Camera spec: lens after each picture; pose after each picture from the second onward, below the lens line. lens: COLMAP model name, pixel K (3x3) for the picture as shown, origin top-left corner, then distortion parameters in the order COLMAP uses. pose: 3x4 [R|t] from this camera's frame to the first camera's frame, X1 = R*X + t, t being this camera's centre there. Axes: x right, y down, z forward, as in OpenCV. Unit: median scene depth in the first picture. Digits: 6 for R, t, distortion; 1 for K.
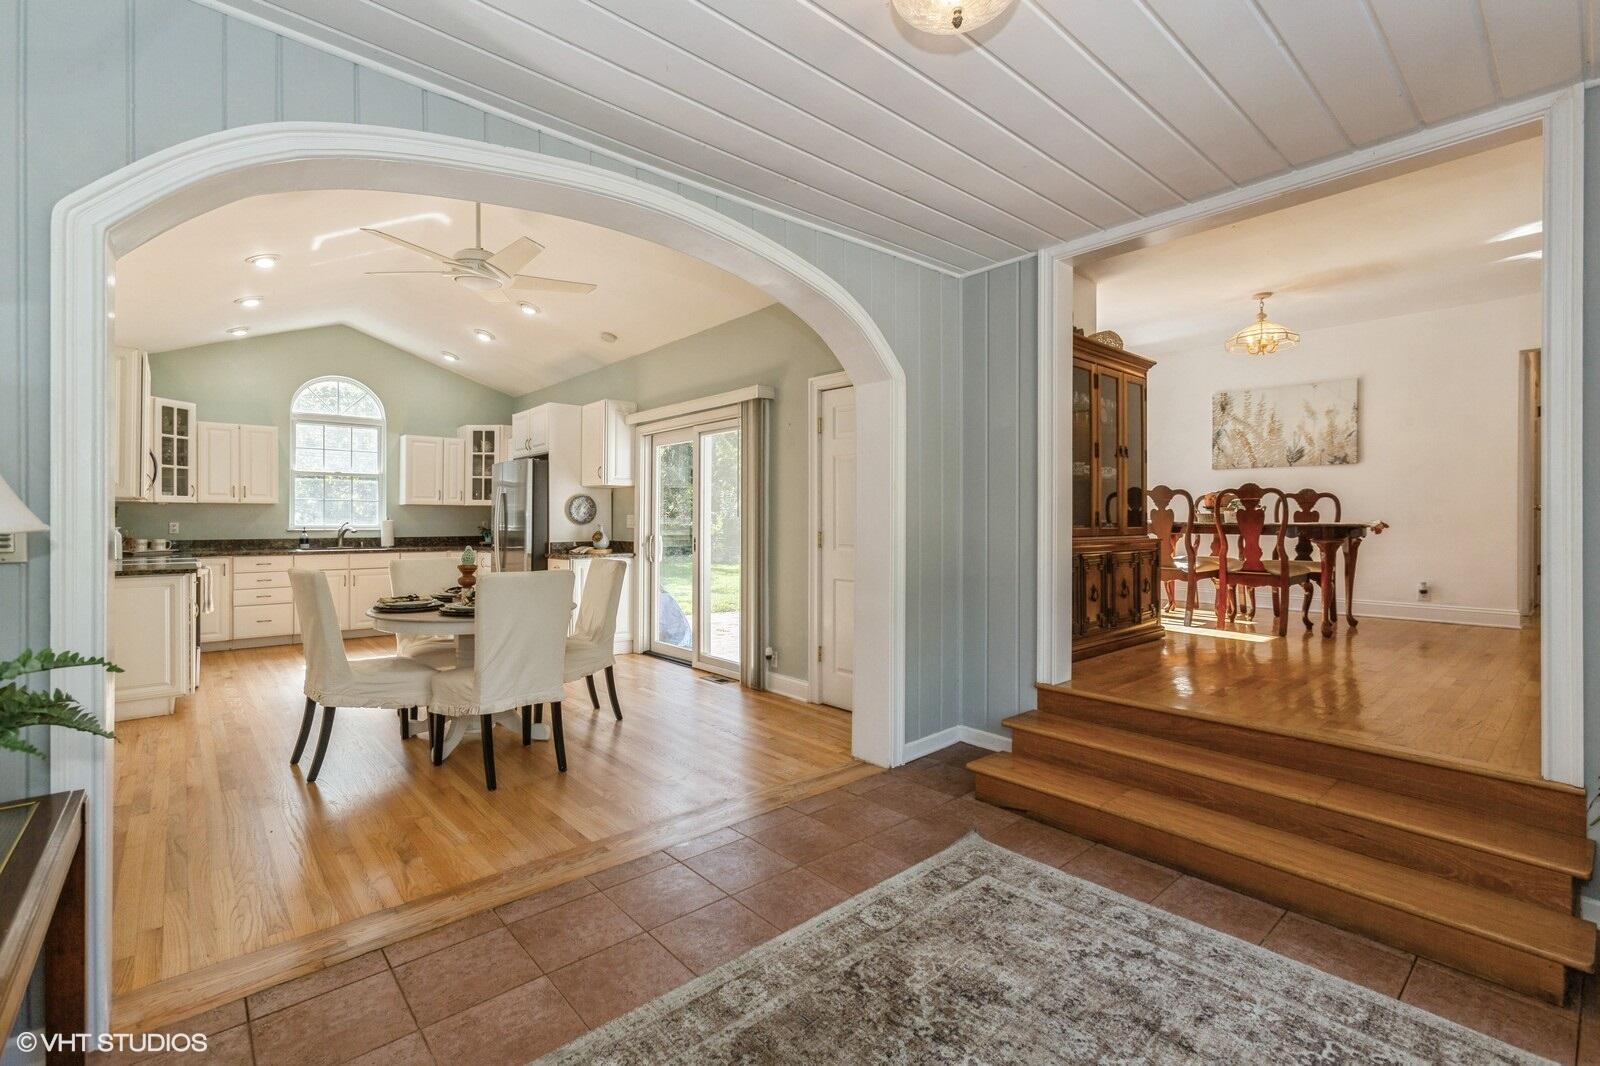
lens RADIAL K [[702.8, 0, 798.1], [0, 702.8, 518.7], [0, 0, 1]] dist [-0.001212, 0.000100]
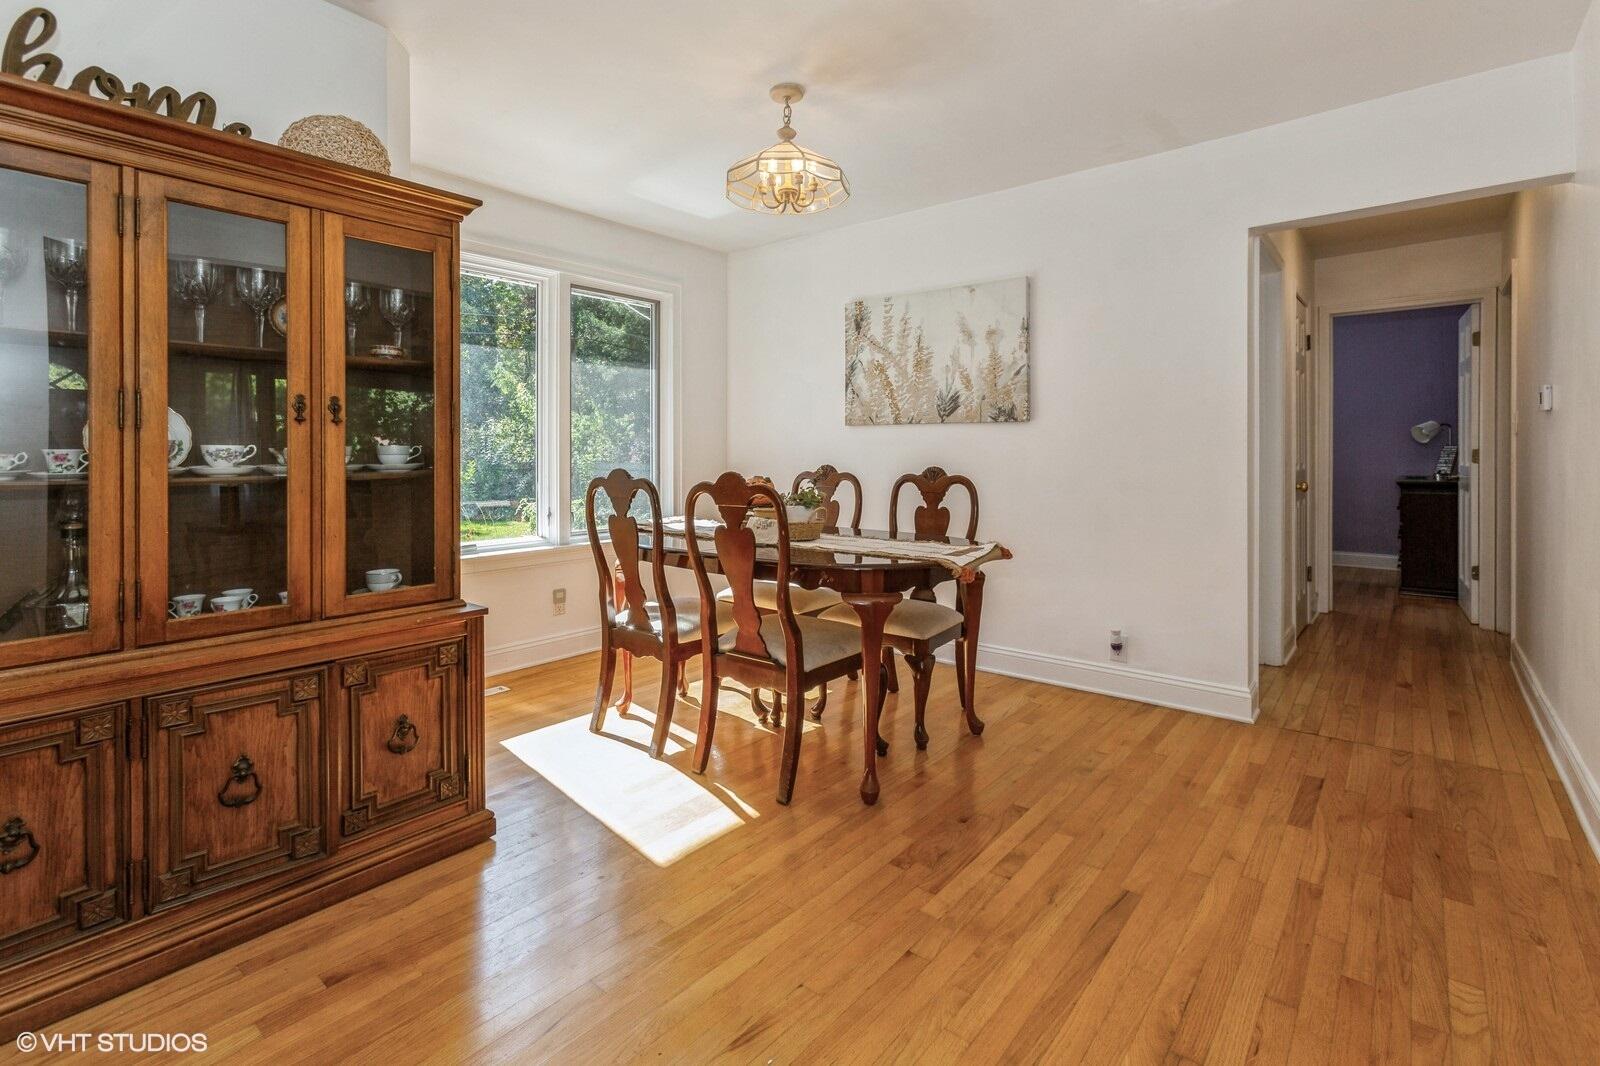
lens RADIAL K [[728.3, 0, 799.4], [0, 728.3, 450.6], [0, 0, 1]] dist [-0.001668, 0.005682]
pose [[0.988982, -0.003082, 0.148001, 0.460305], [0.002427, 0.999986, 0.004611, -0.051217], [-0.148013, -0.004201, 0.988977, 0.377776]]
